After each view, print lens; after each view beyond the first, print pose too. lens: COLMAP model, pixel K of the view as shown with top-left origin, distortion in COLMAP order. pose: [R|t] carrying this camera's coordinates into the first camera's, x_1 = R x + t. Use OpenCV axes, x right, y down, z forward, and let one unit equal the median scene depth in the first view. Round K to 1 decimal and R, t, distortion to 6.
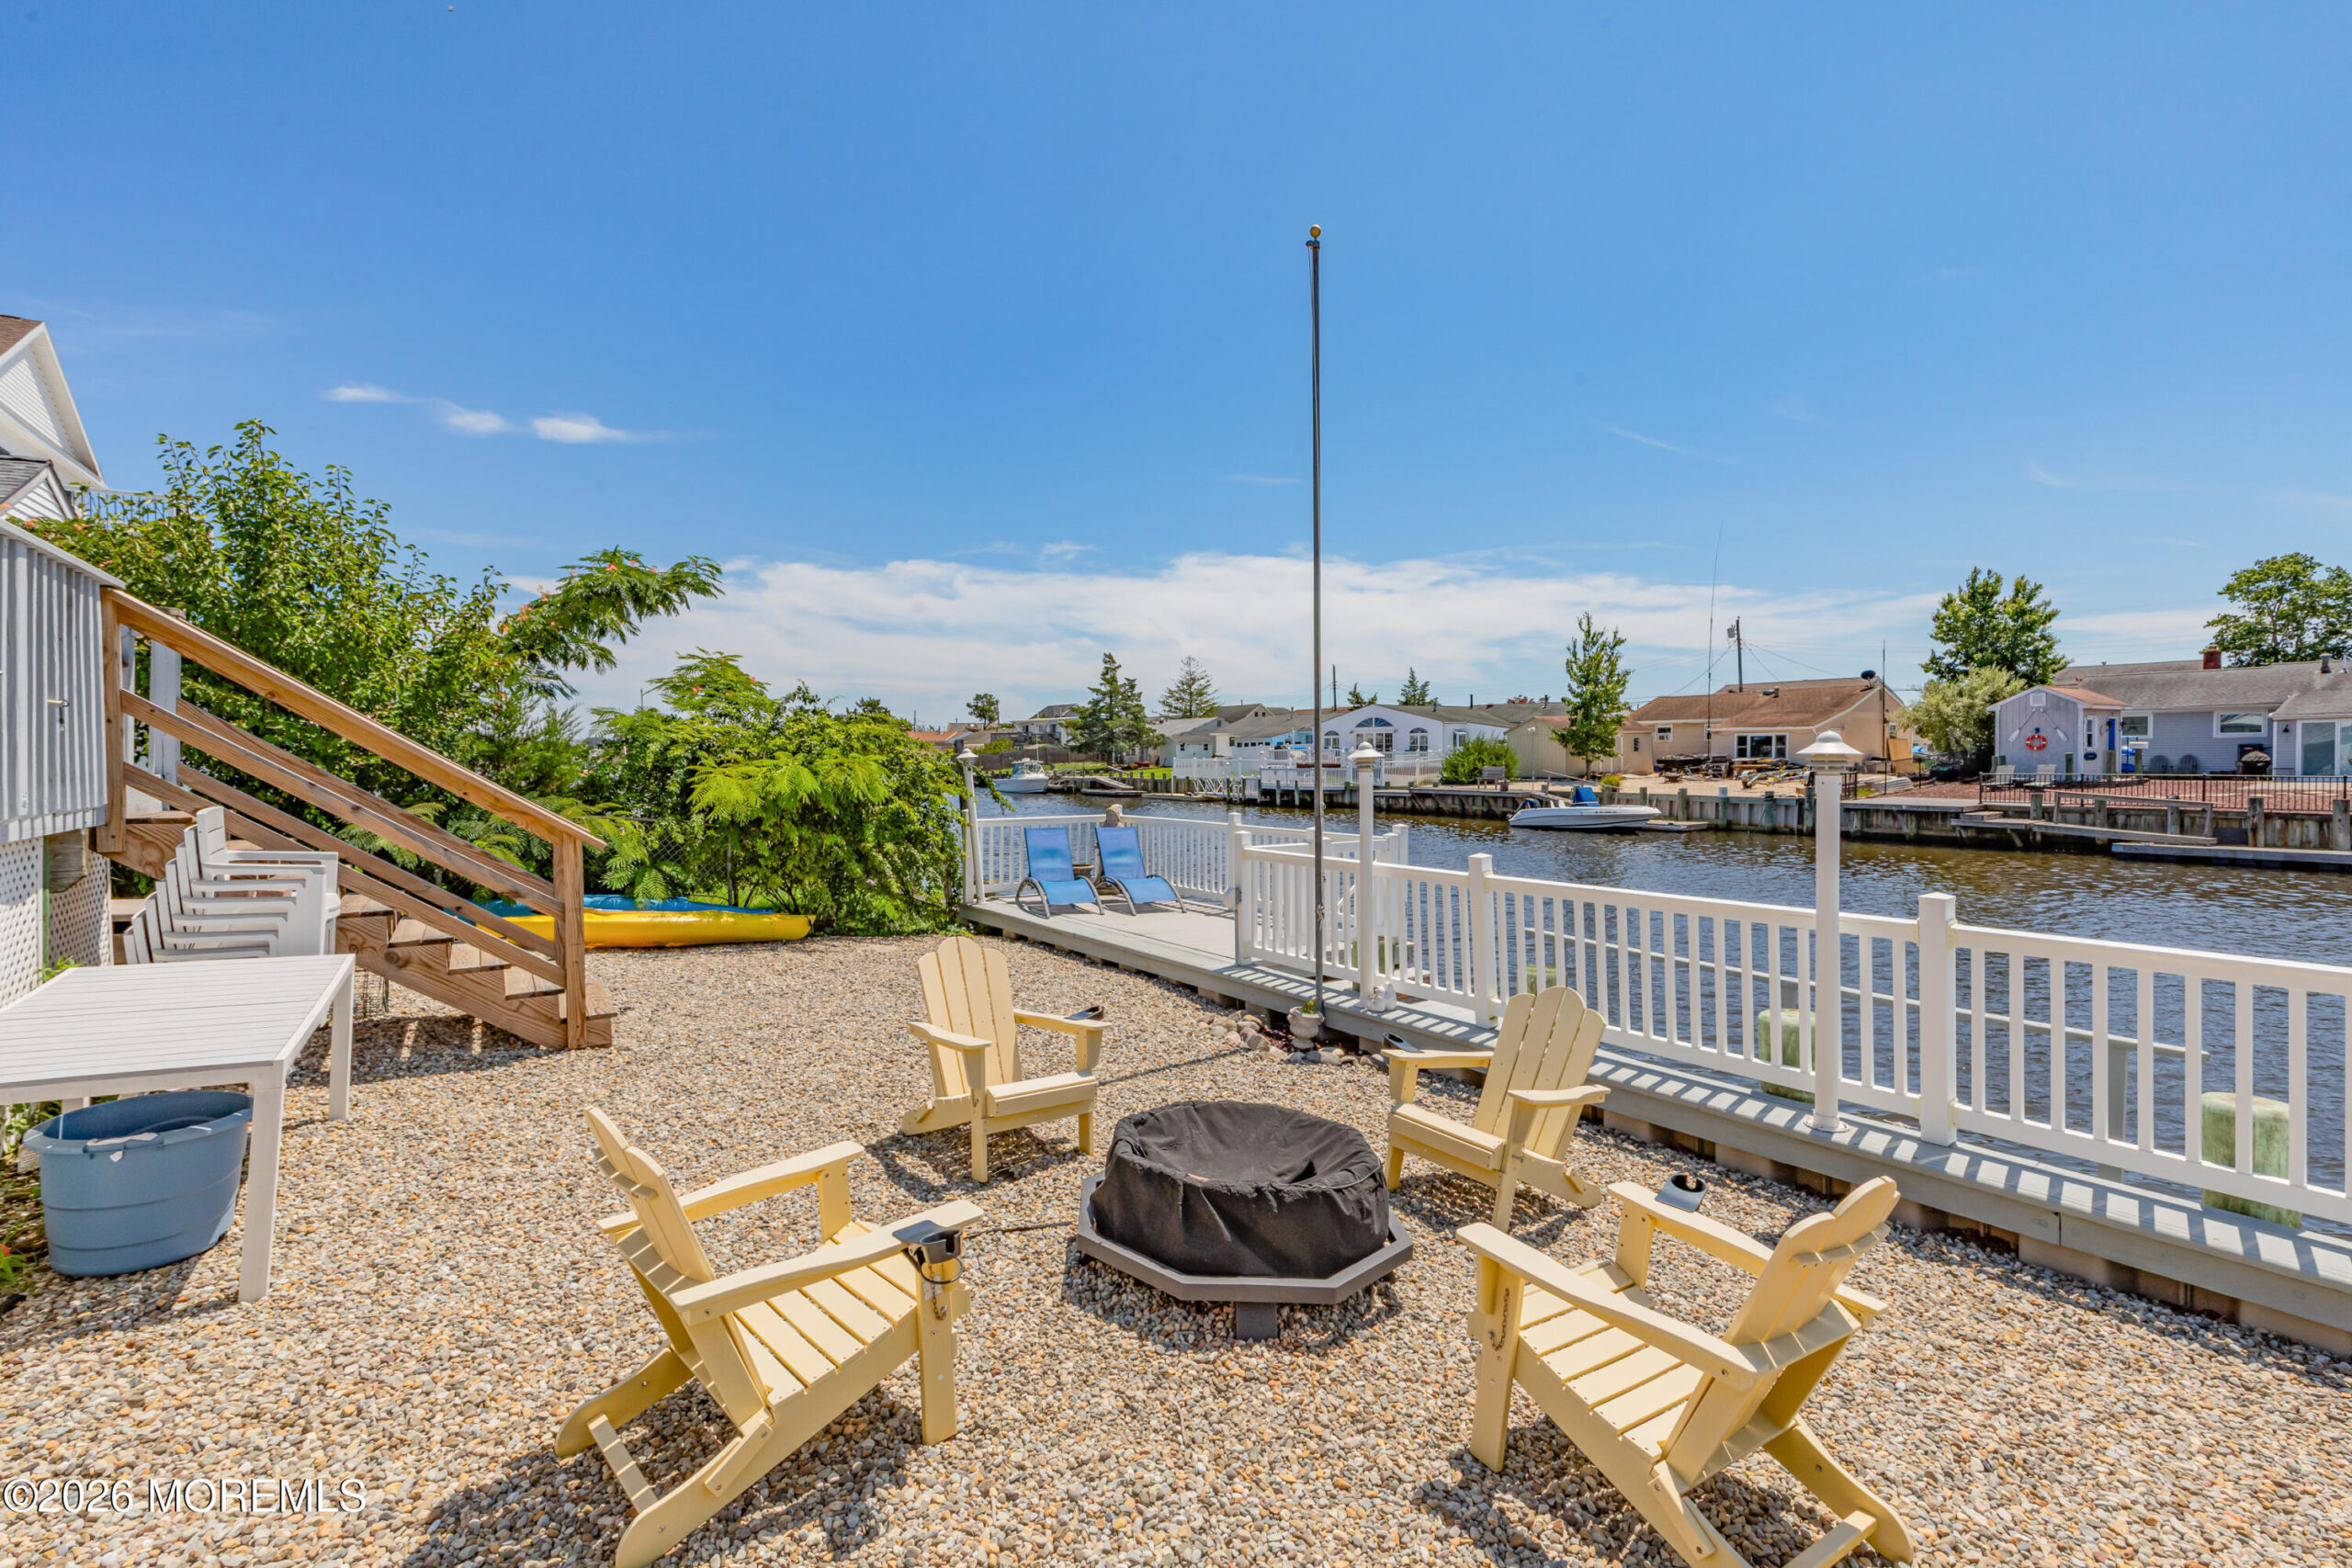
lens RADIAL K [[1048.7, 0, 1151.1], [0, 1048.7, 771.9], [0, 0, 1]] dist [-0.000600, -0.003184]
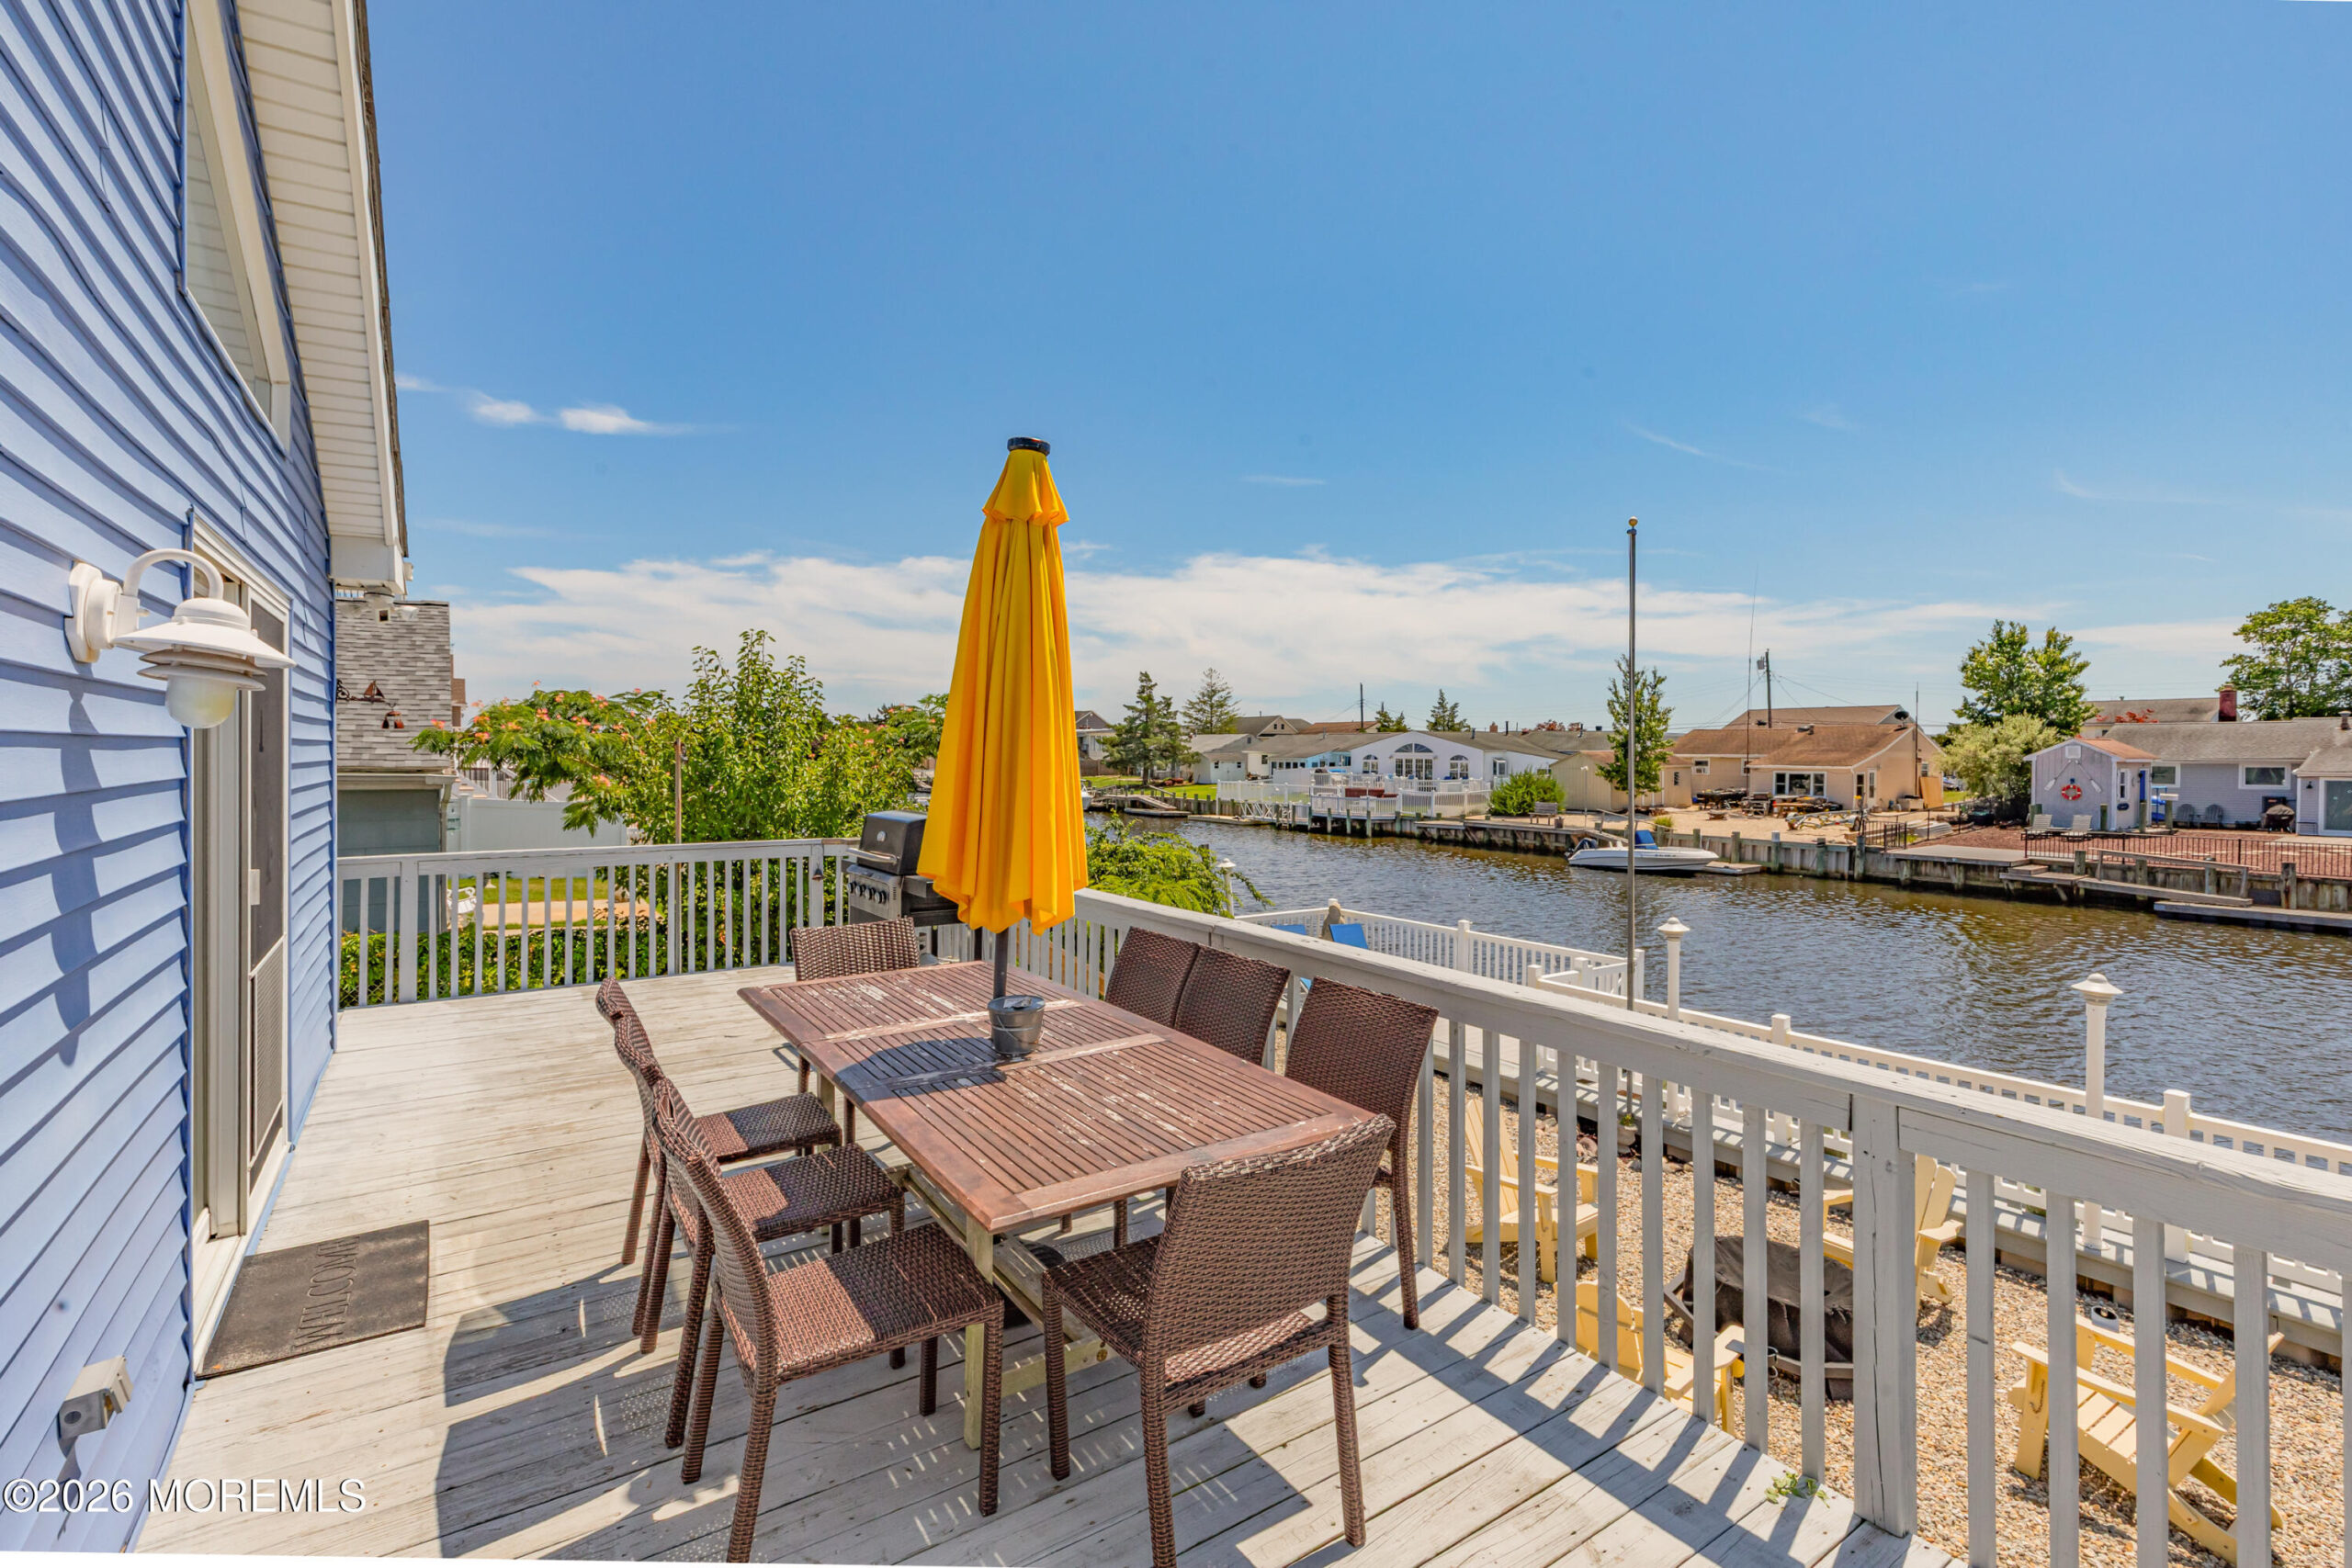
lens RADIAL K [[1048.7, 0, 1151.0], [0, 1048.7, 753.8], [0, 0, 1]] dist [-0.000600, -0.003184]
pose [[0.999879, 0.015509, -0.001538, -0.063443], [-0.015532, 0.999739, -0.016730, -0.028274], [0.001278, 0.016752, 0.999859, -0.043901]]
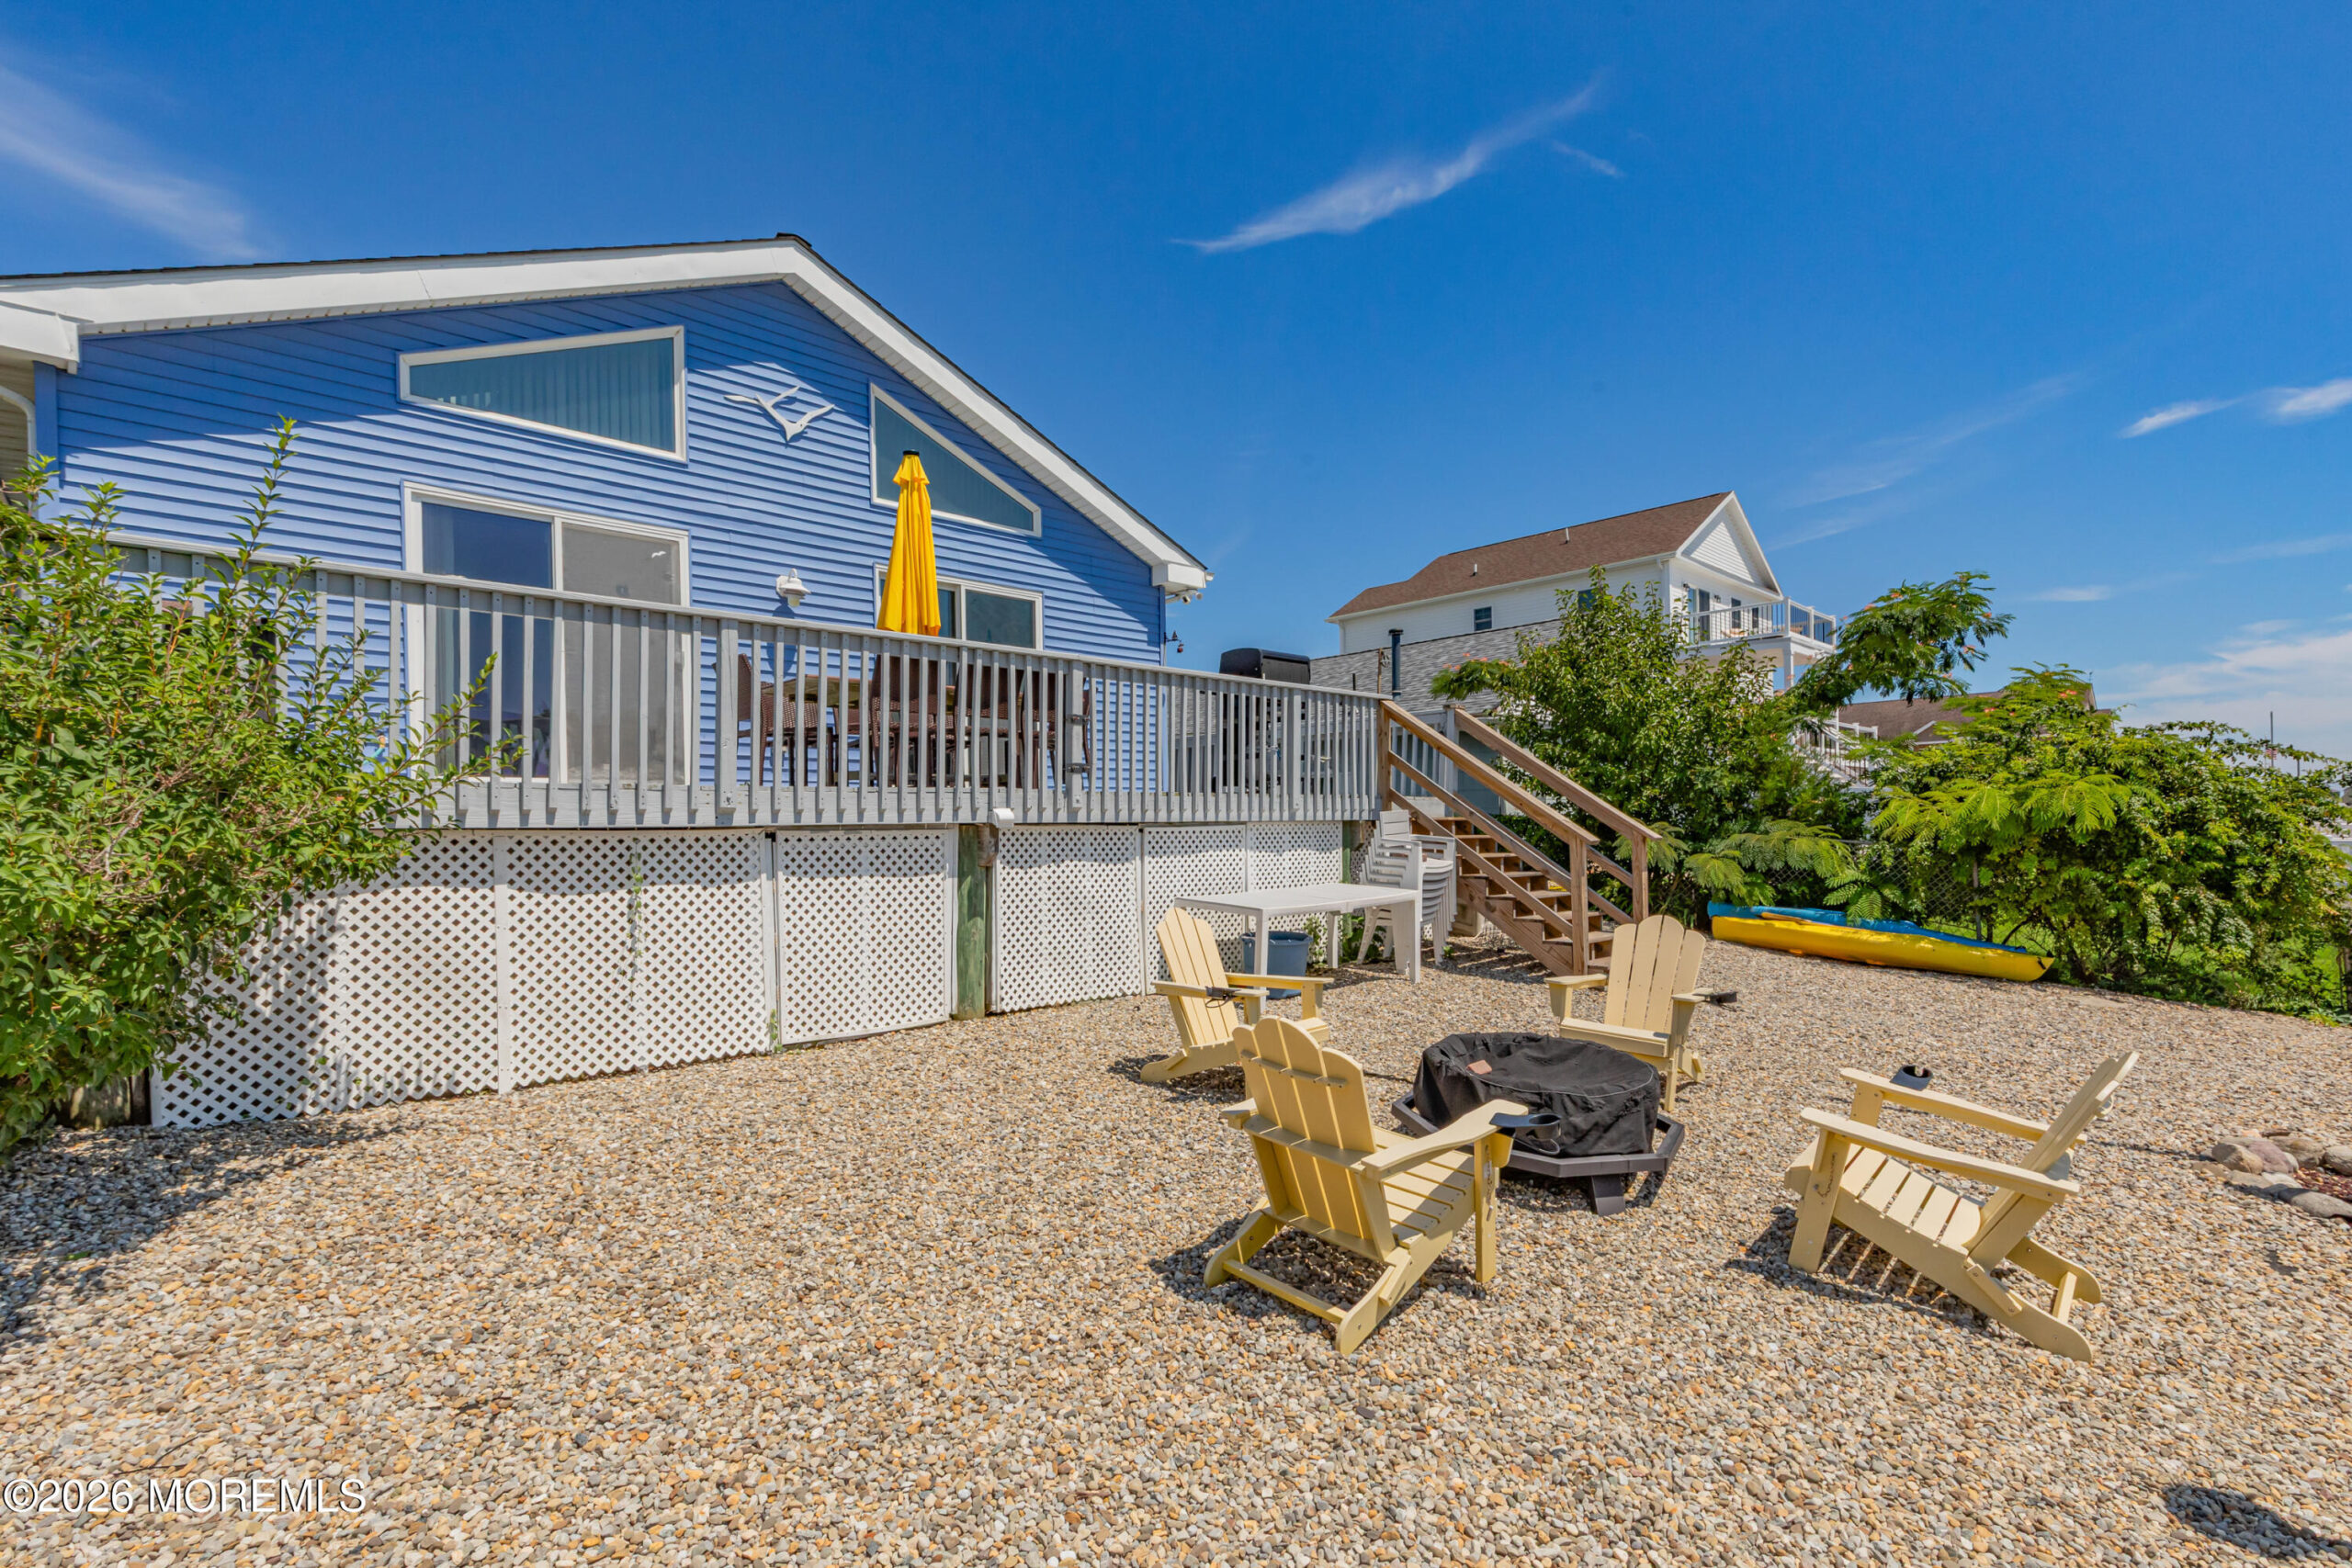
lens RADIAL K [[1048.7, 0, 1209.0], [0, 1048.7, 845.2], [0, 0, 1]] dist [-0.000600, -0.003184]
pose [[0.166806, 0.020937, -0.985767, 0.086984], [-0.006286, 0.999777, 0.020171, 0.006056], [0.985970, 0.002832, 0.166900, 0.035862]]
